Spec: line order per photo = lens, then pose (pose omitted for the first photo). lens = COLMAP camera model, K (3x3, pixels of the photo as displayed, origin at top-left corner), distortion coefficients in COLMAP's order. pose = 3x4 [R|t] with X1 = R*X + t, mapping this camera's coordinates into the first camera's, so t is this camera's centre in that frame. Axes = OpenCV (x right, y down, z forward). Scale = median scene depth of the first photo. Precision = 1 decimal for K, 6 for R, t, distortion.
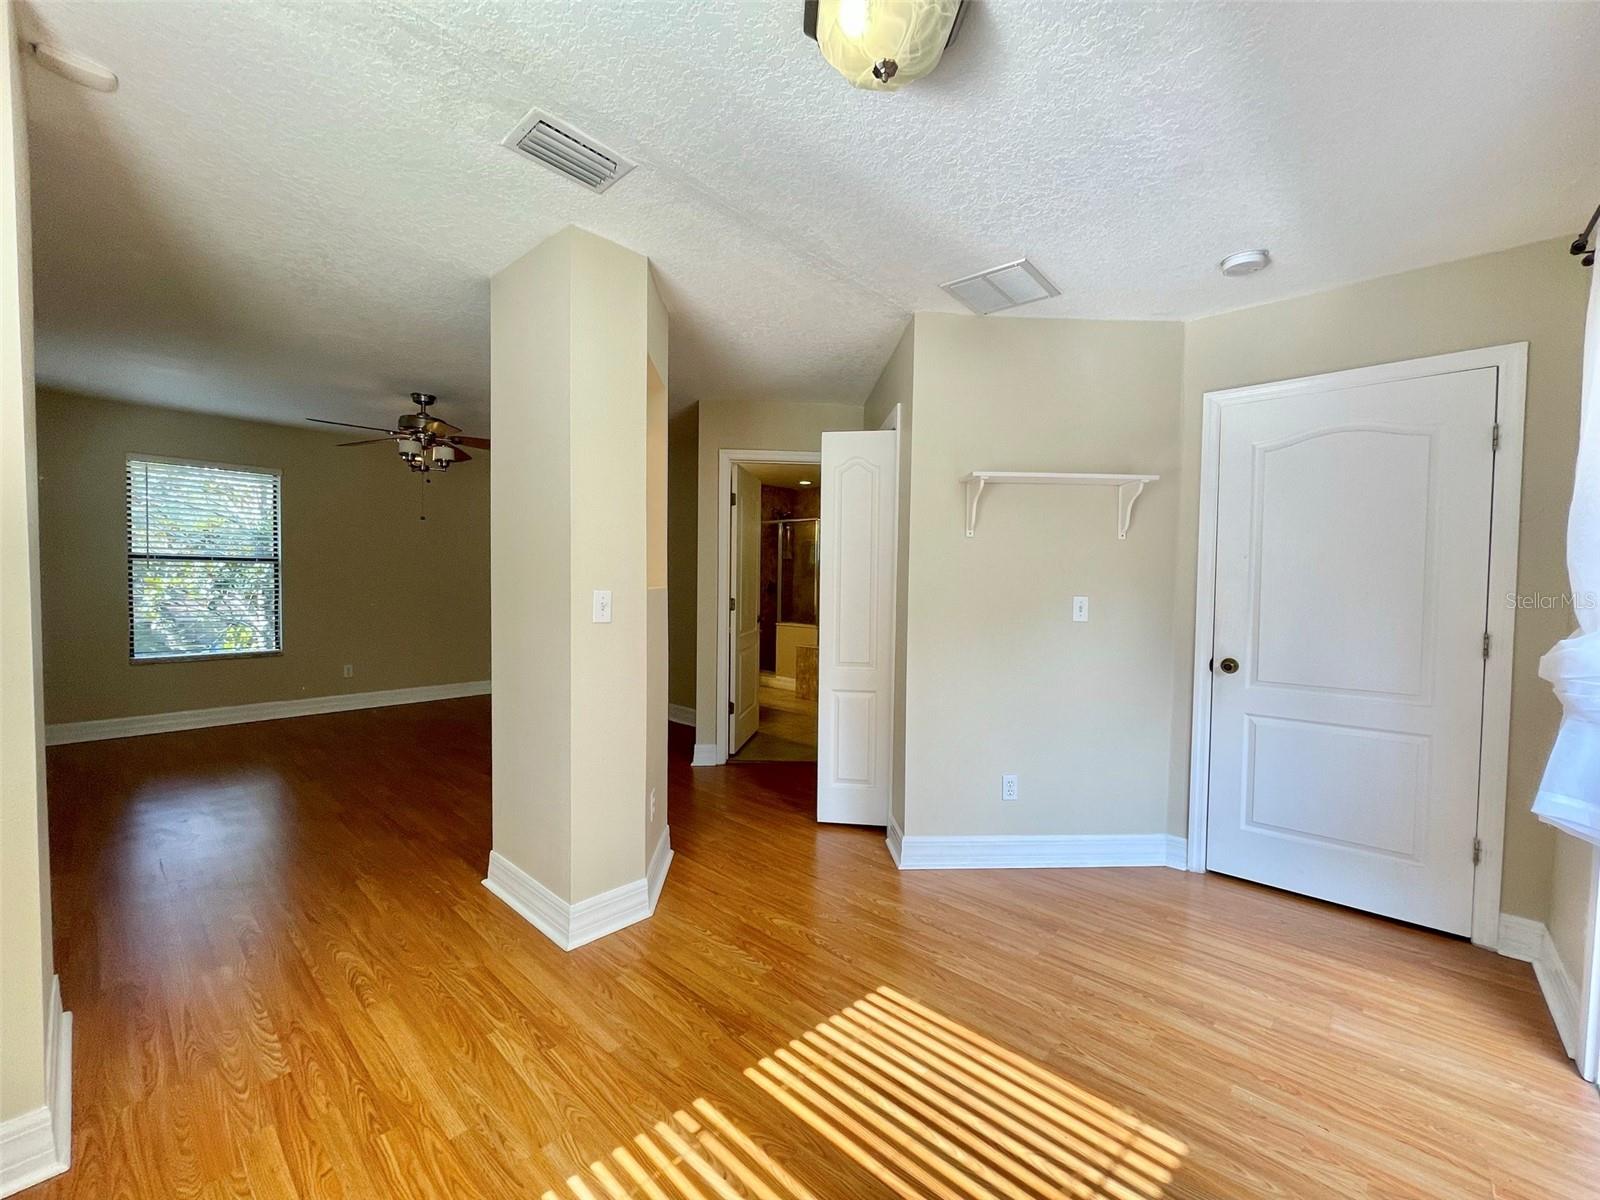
lens RADIAL K [[645.2, 0, 790.6], [0, 645.2, 599.0], [0, 0, 1]] dist [-0.000263, -0.001128]
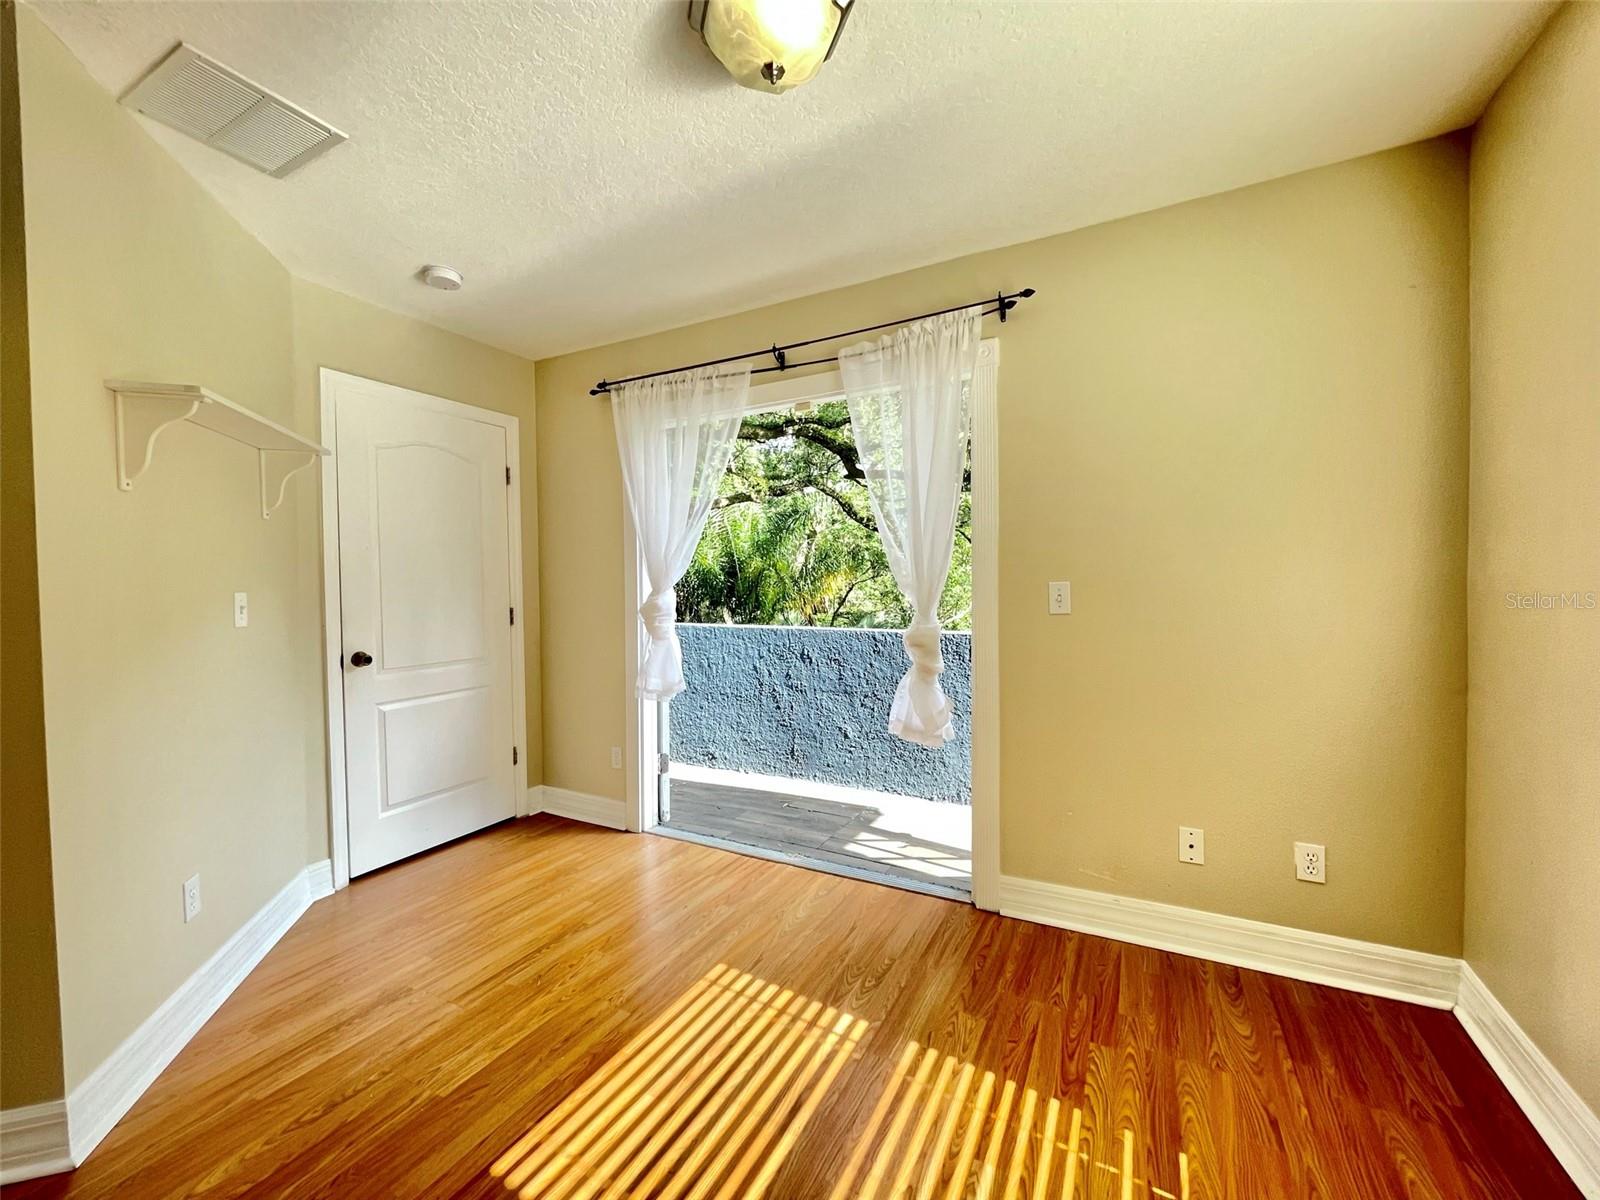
lens RADIAL K [[645.2, 0, 804.1], [0, 645.2, 601.1], [0, 0, 1]] dist [-0.000263, -0.001128]
pose [[-0.257479, -0.035162, 0.965644, -0.537468], [0.034944, 0.998345, 0.045670, -0.007239], [-0.965652, 0.045503, -0.255824, 0.743322]]
